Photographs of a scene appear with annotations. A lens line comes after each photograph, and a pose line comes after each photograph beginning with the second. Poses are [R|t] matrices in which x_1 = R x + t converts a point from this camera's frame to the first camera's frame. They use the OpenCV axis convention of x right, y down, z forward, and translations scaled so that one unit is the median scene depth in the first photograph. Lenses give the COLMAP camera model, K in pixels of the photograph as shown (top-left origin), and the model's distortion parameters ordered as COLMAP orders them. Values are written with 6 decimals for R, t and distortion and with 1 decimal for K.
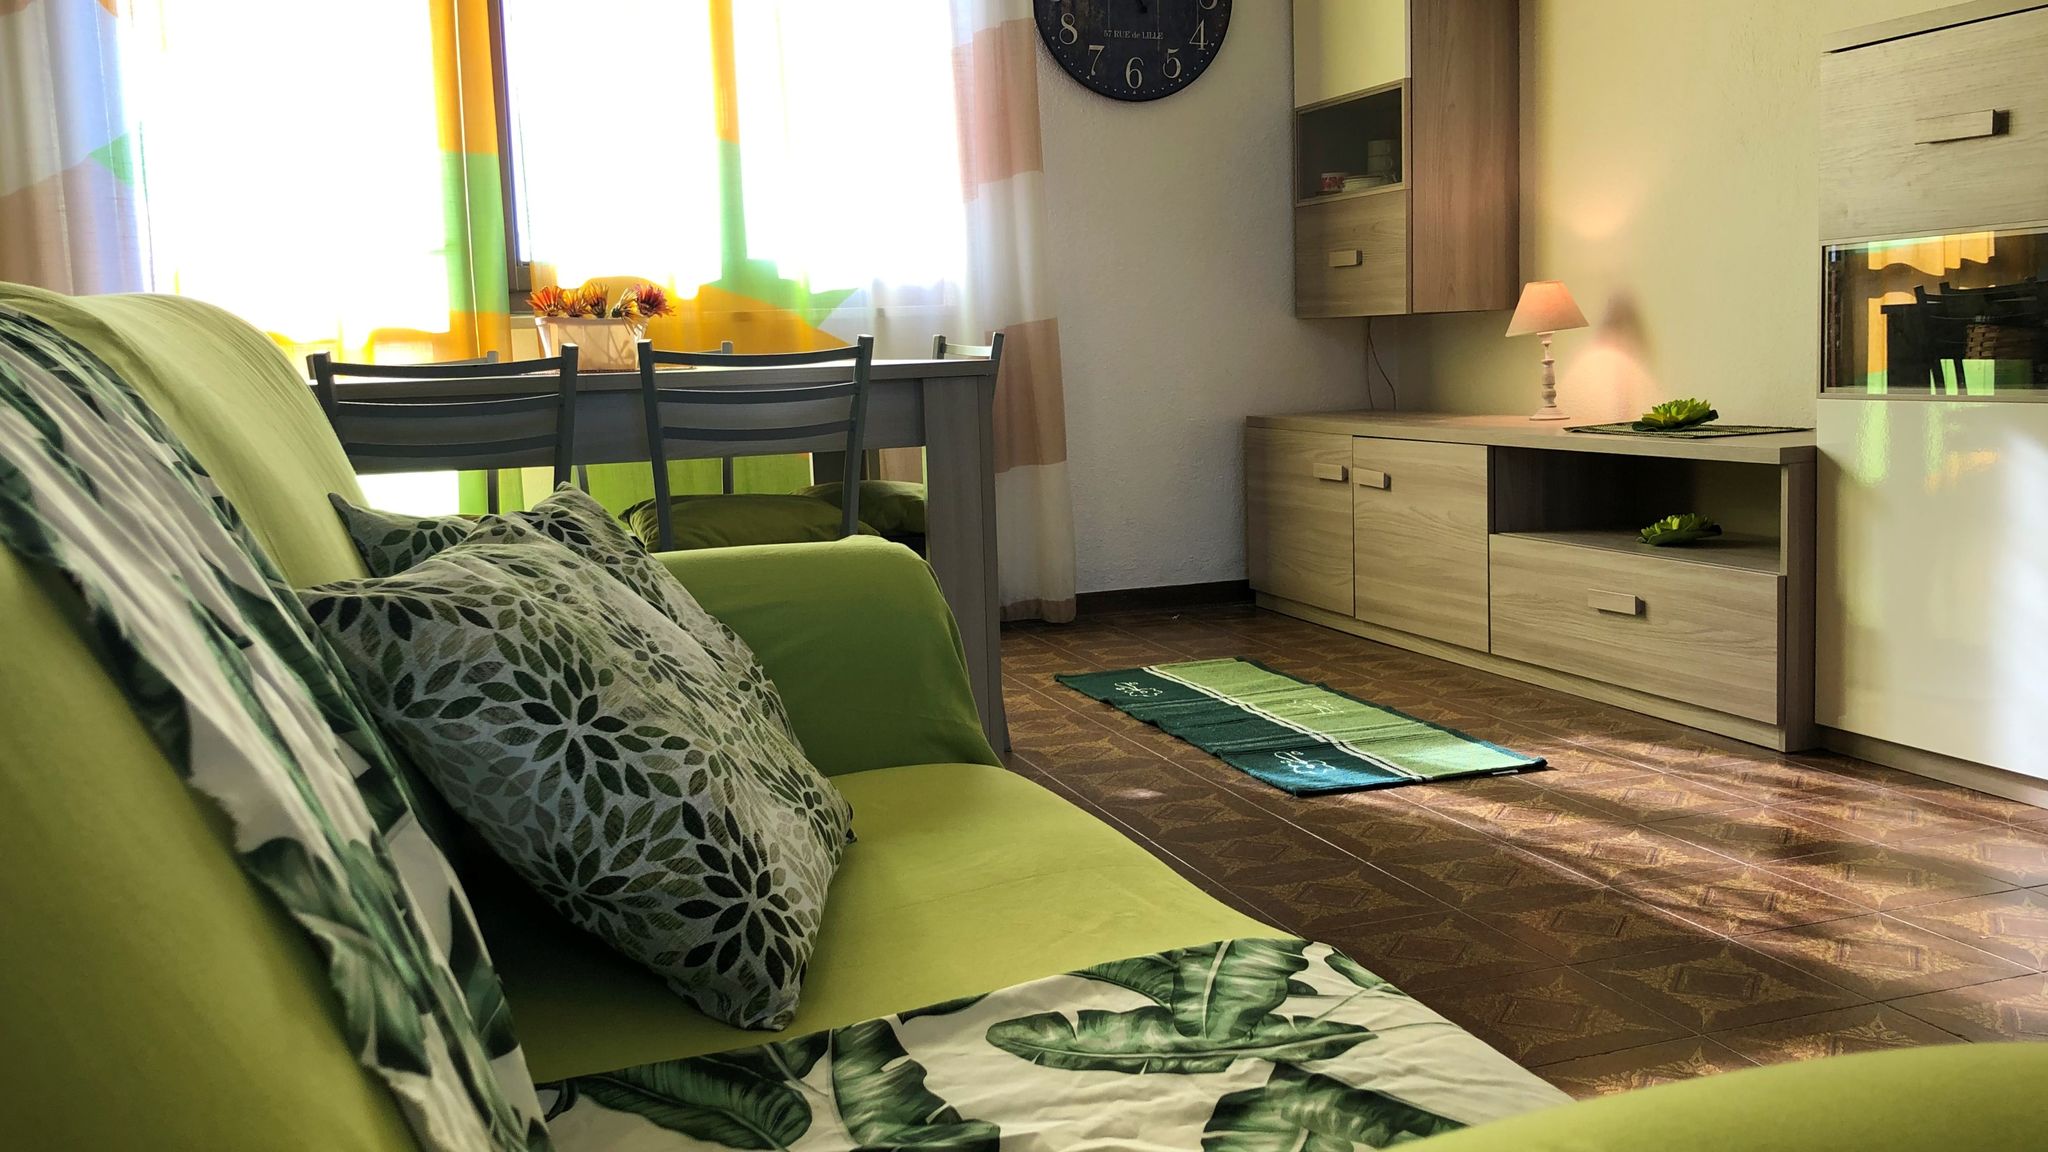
lens RADIAL K [[1734.2, 0, 1020.8], [0, 1734.2, 562.4], [0, 0, 1]] dist [0.011426, -0.022262]
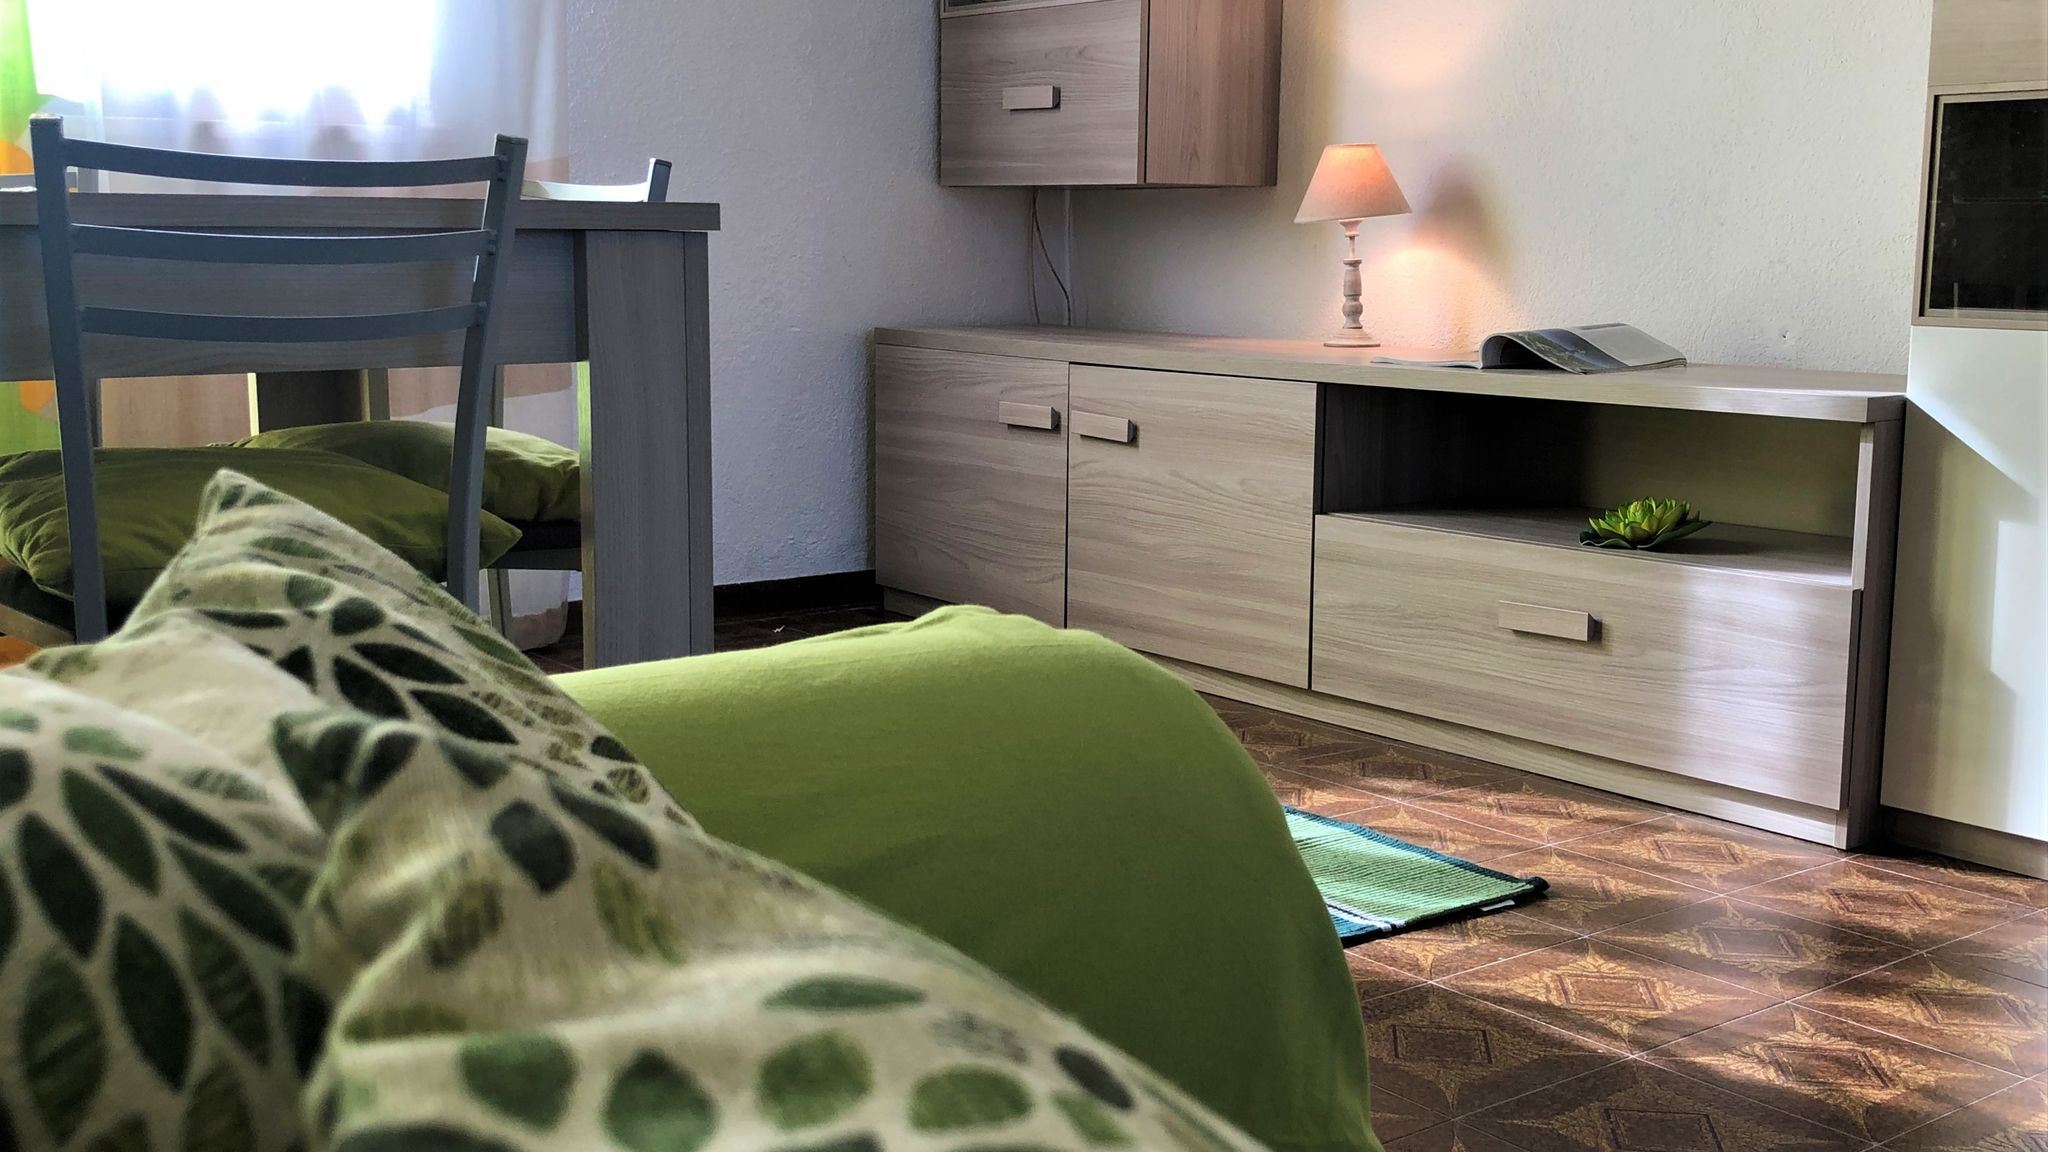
lens RADIAL K [[2131.4, 0, 1039.8], [0, 2131.4, 580.0], [0, 0, 1]] dist [0.106946, 0.000000]
pose [[0.943801, -0.008192, 0.330414, -0.103078], [-0.002607, 0.999477, 0.032224, -0.016922], [-0.330505, -0.031274, 0.943286, 0.243969]]
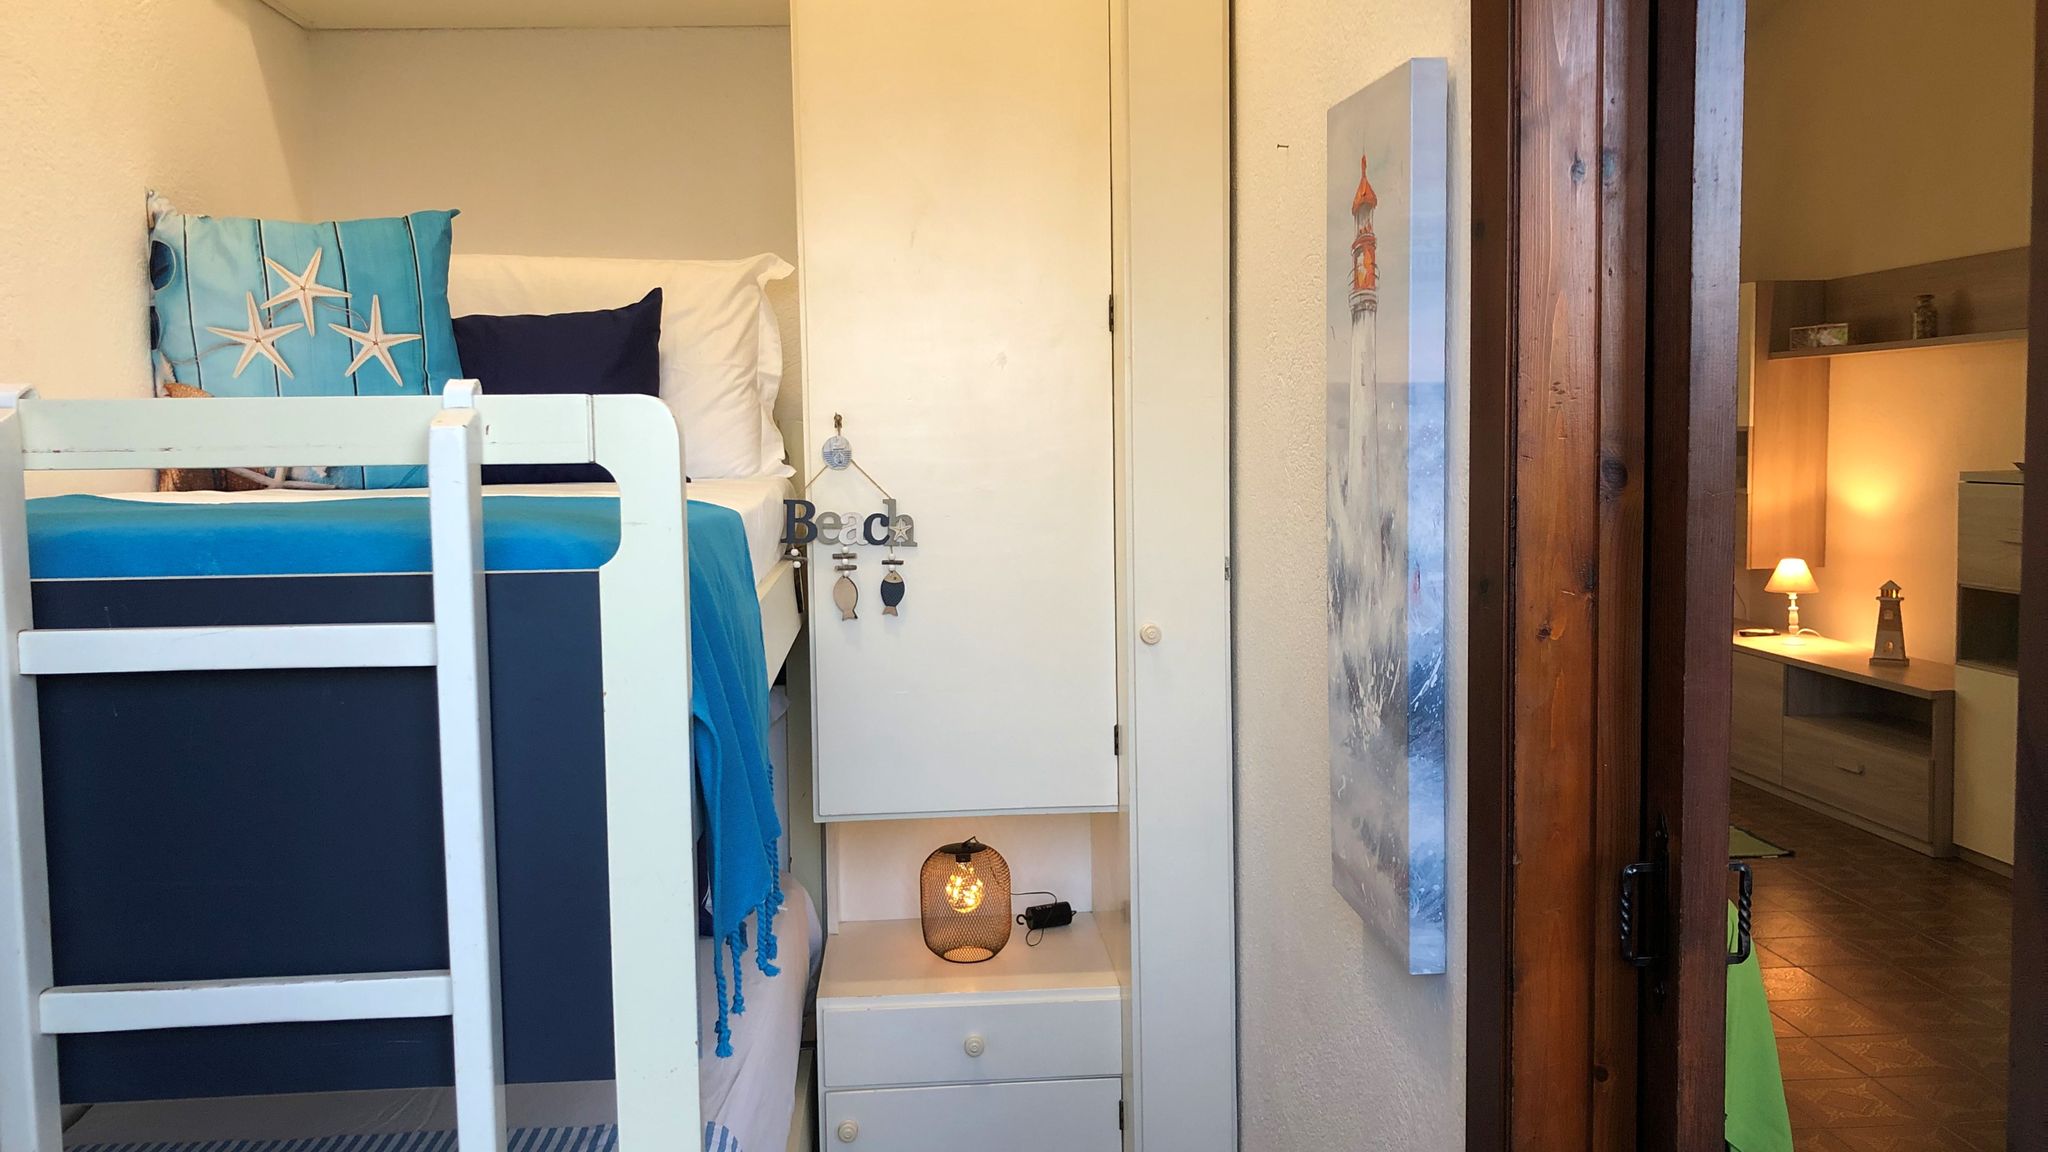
lens RADIAL K [[1734.2, 0, 1000.1], [0, 1734.2, 580.9], [0, 0, 1]] dist [0.011426, -0.022262]
pose [[0.969184, 0.040159, -0.243042, -0.058105], [-0.045461, 0.998834, -0.016245, -0.081962], [0.242106, 0.026794, 0.969880, -0.781798]]
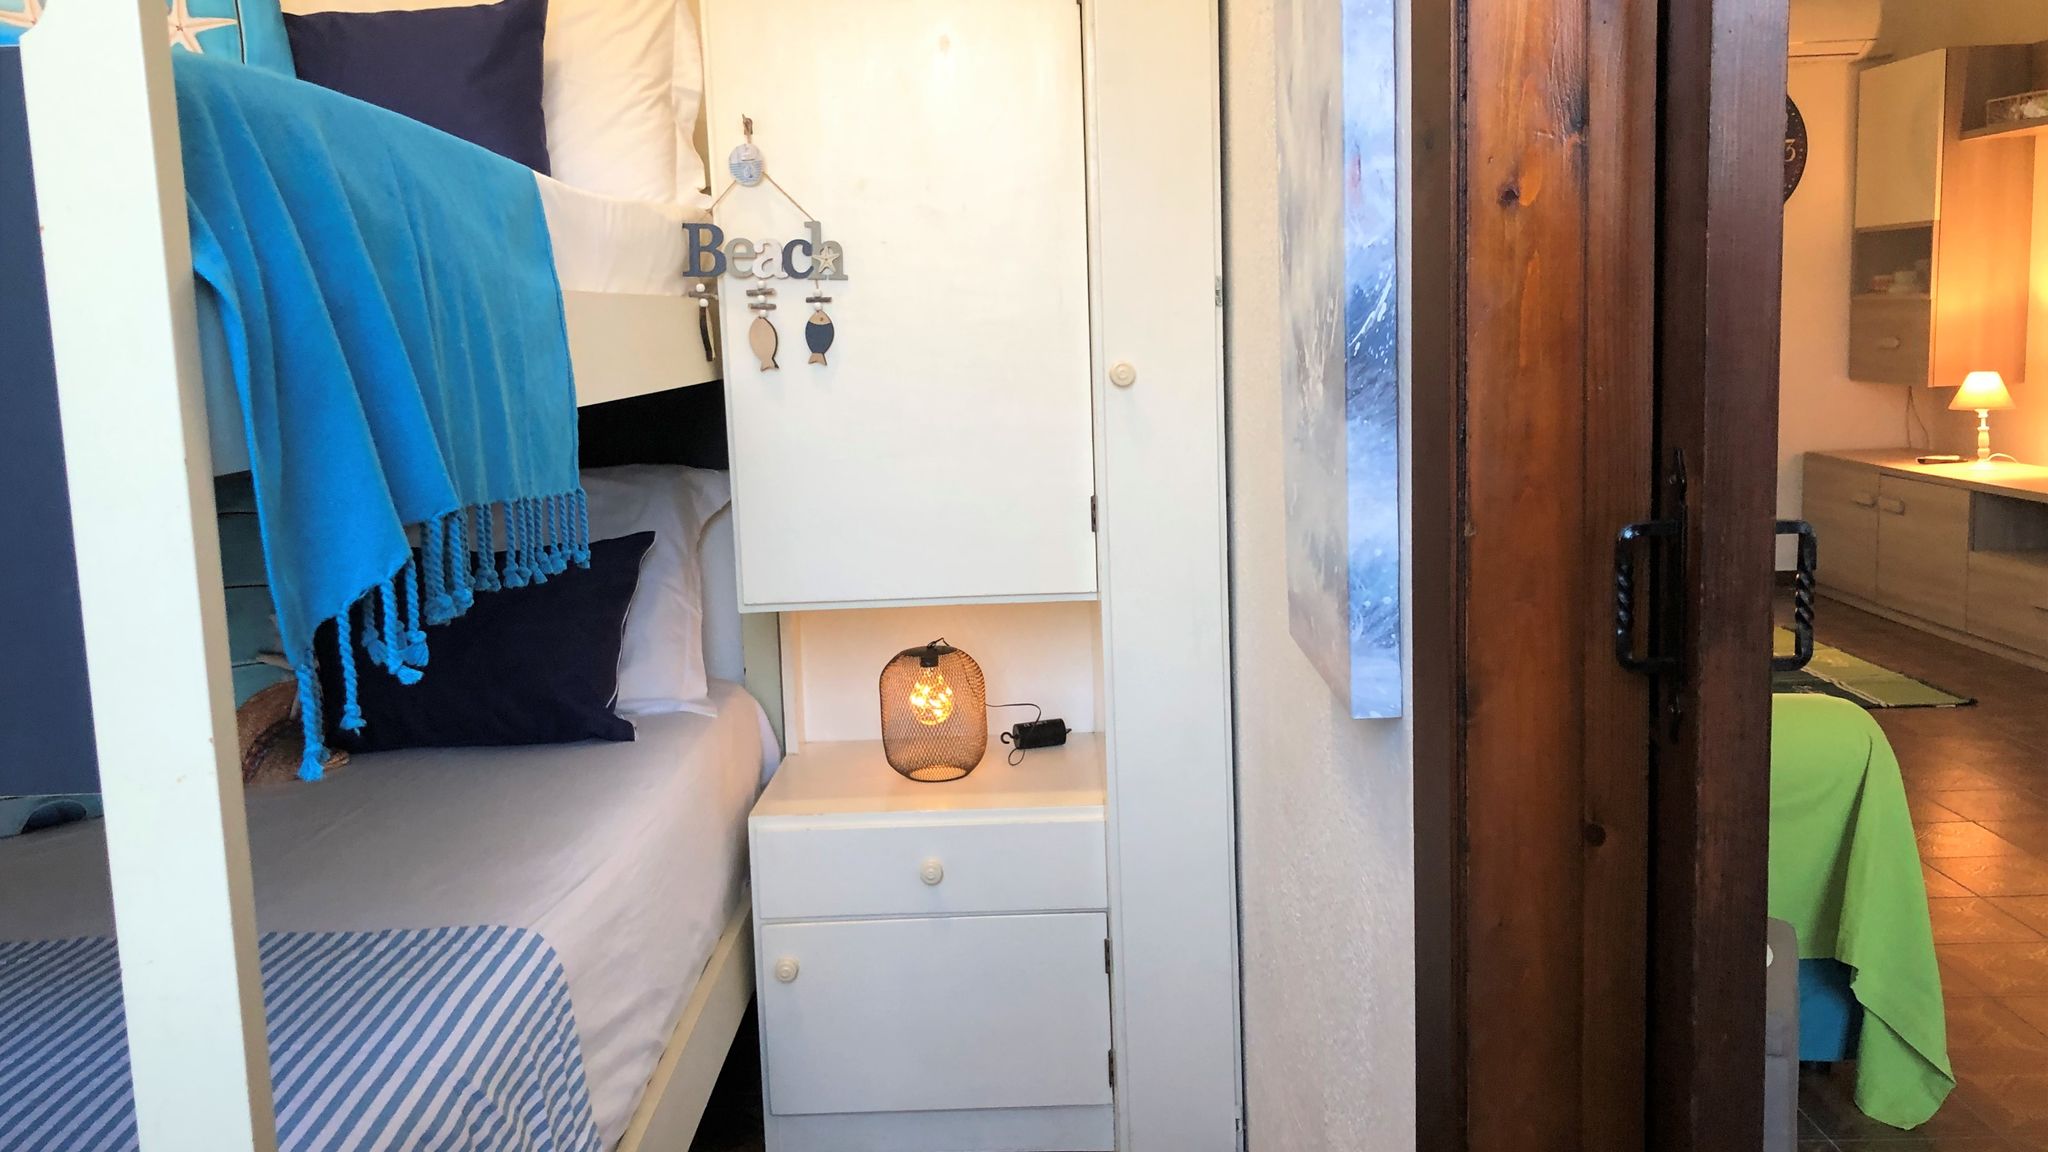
lens RADIAL K [[1734.2, 0, 993.7], [0, 1734.2, 611.7], [0, 0, 1]] dist [0.011426, -0.022262]
pose [[0.940422, 0.047758, -0.336638, -0.005378], [-0.031172, 0.998027, 0.054506, -0.017868], [0.338577, -0.040765, 0.940055, -0.624388]]
